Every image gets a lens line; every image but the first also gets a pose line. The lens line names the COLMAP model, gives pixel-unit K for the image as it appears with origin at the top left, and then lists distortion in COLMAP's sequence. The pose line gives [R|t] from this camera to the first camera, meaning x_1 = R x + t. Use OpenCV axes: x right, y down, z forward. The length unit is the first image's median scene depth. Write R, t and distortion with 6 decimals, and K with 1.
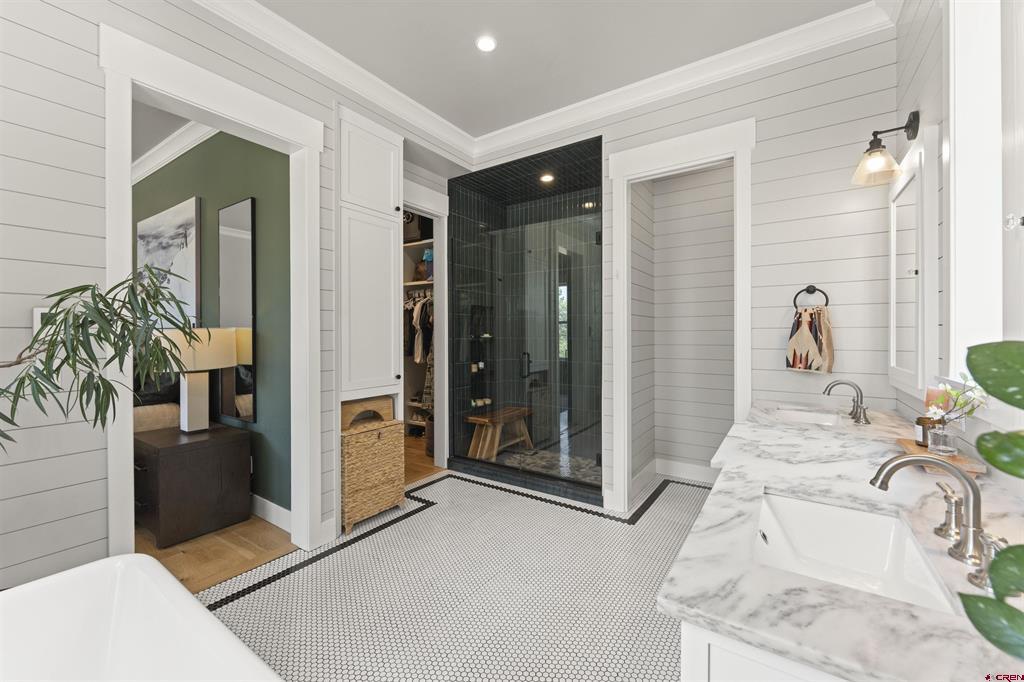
lens RADIAL K [[413.5, 0, 511.7], [0, 413.5, 338.2], [0, 0, 1]] dist [-0.001878, -0.000496]
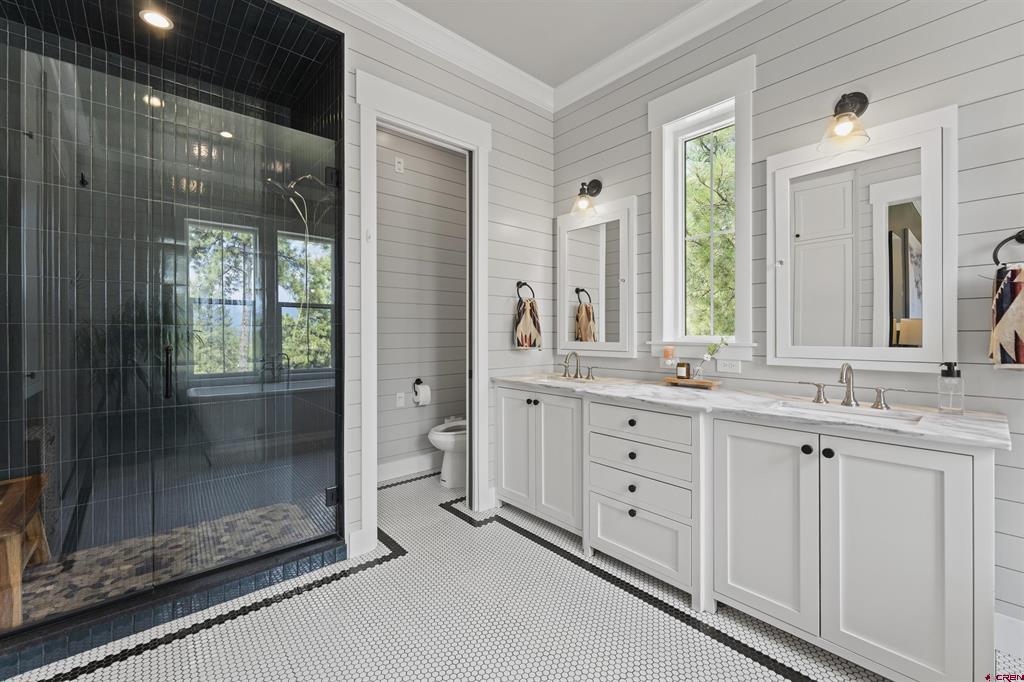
lens RADIAL K [[414.5, 0, 508.9], [0, 414.5, 330.2], [0, 0, 1]] dist [-0.006820, -0.000059]
pose [[0.251662, 0.006649, 0.967792, -0.477516], [0.008326, 0.999925, -0.009035, 0.031778], [-0.967779, 0.010331, 0.251588, 0.671818]]
